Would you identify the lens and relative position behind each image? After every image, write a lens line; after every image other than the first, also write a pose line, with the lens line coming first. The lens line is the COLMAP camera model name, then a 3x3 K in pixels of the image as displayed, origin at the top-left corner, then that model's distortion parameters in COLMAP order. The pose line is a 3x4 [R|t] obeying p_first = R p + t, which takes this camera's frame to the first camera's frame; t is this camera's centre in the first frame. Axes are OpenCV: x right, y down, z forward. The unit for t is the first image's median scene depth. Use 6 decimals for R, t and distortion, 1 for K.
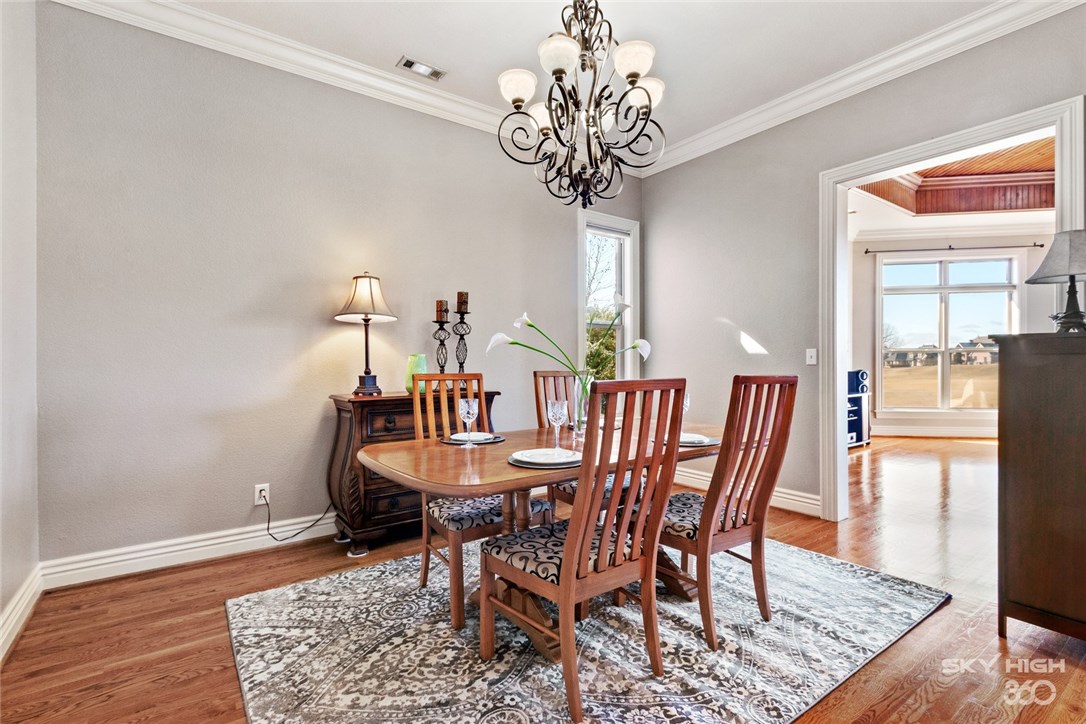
lens RADIAL K [[509.4, 0, 545.9], [0, 509.4, 366.4], [0, 0, 1]] dist [0.002028, -0.000111]
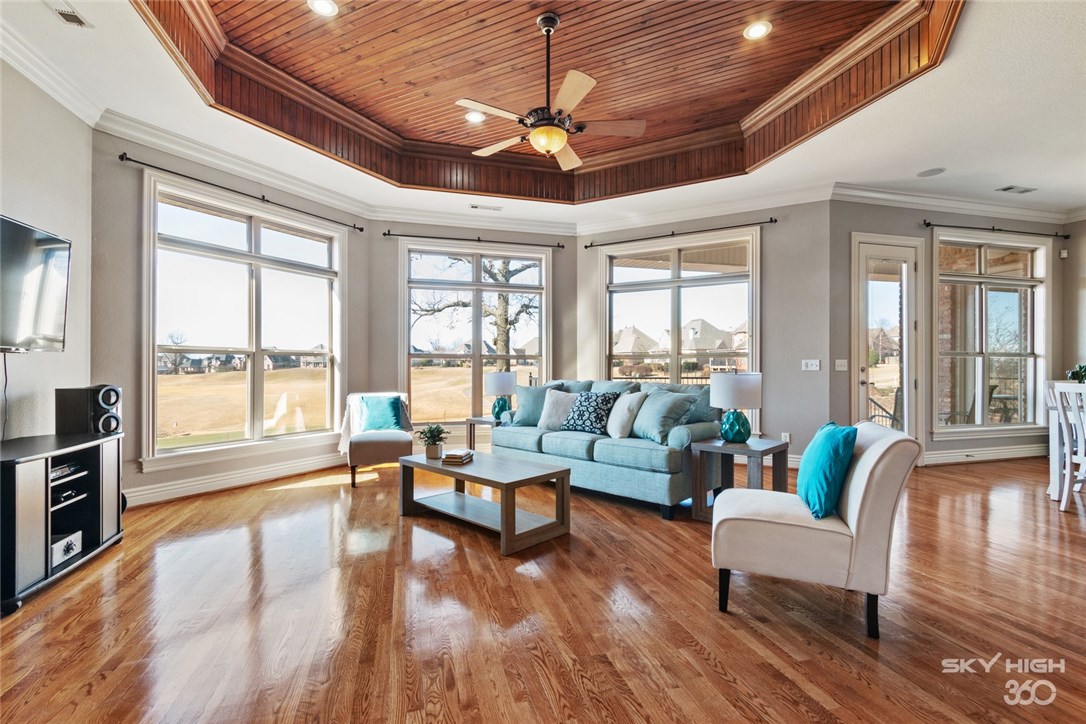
lens RADIAL K [[494.3, 0, 543.6], [0, 494.3, 368.4], [0, 0, 1]] dist [0.000721, -0.000150]
pose [[0.342515, 0.005354, 0.939497, 0.309317], [0.002797, 0.999974, -0.006718, -0.004317], [-0.939508, 0.004929, 0.342491, 0.433522]]
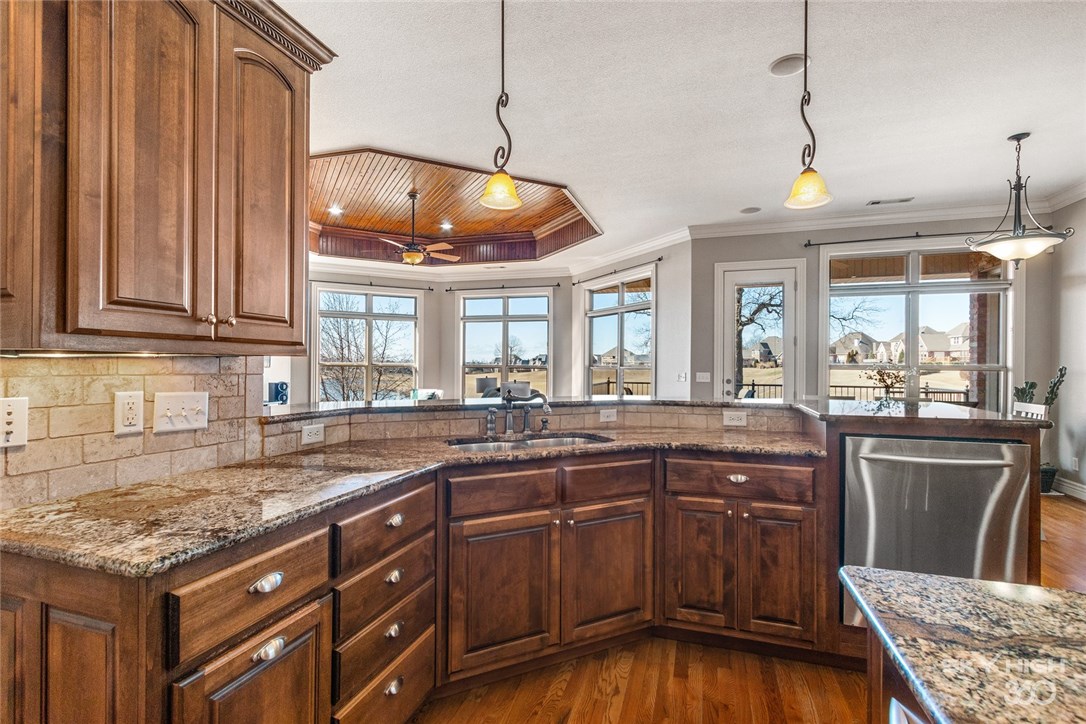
lens RADIAL K [[509.4, 0, 545.9], [0, 509.4, 366.4], [0, 0, 1]] dist [0.002028, -0.000111]
pose [[0.803833, 0.011766, 0.594739, 0.394352], [-0.008492, 0.999929, -0.008304, -0.021887], [-0.594794, 0.001624, 0.803876, -0.270415]]
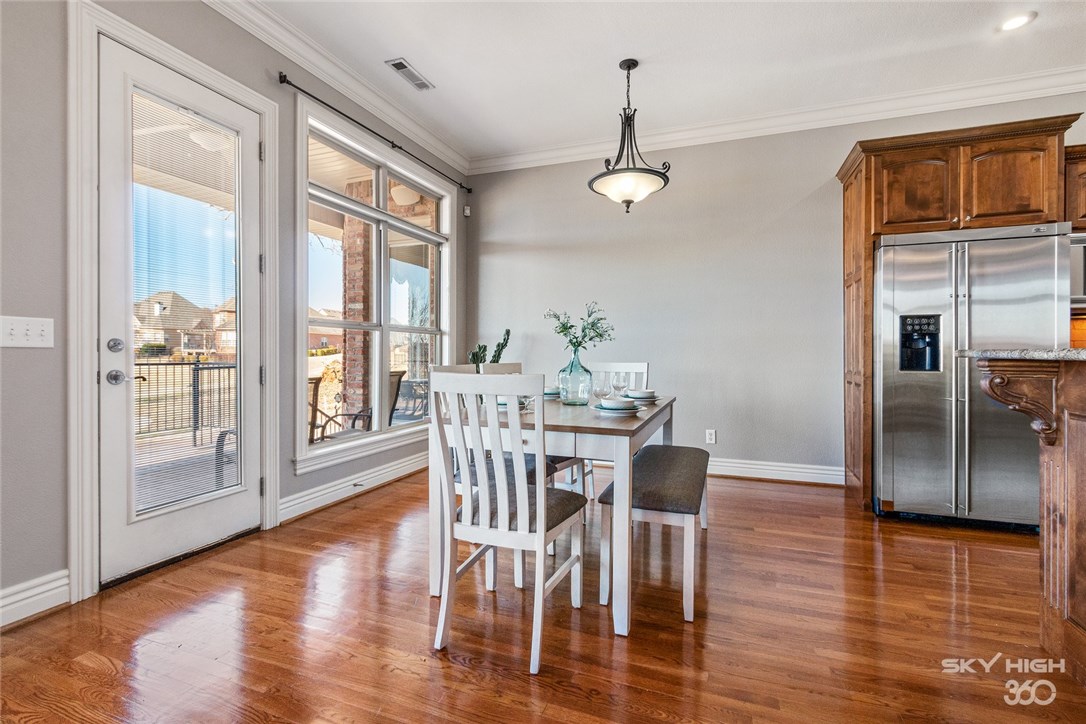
lens RADIAL K [[502.6, 0, 537.2], [0, 502.6, 356.5], [0, 0, 1]] dist [0.001986, 0.000338]
pose [[-0.542136, -0.001068, 0.840290, 0.754514], [0.005105, 0.999977, 0.004564, 0.000398], [-0.840275, 0.006764, -0.542118, 0.190793]]
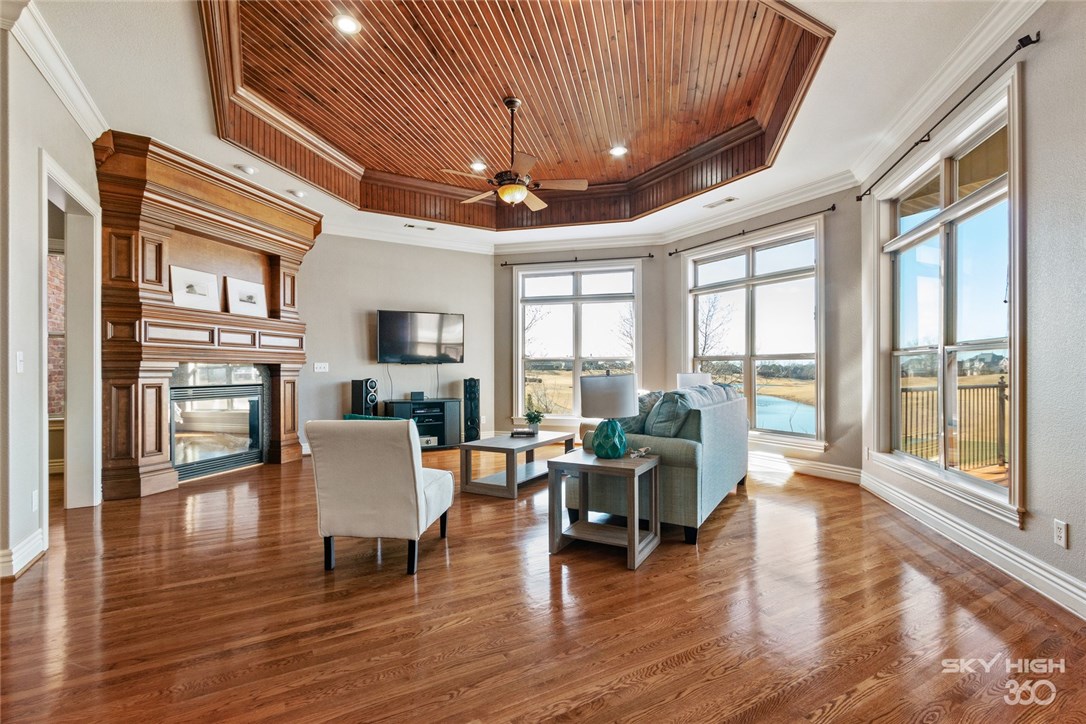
lens RADIAL K [[494.3, 0, 543.6], [0, 494.3, 368.4], [0, 0, 1]] dist [0.000721, -0.000150]
pose [[0.994472, 0.005789, -0.104843, 0.835597], [-0.006808, 0.999933, -0.009369, -0.003312], [0.104782, 0.010031, 0.994445, 0.003081]]
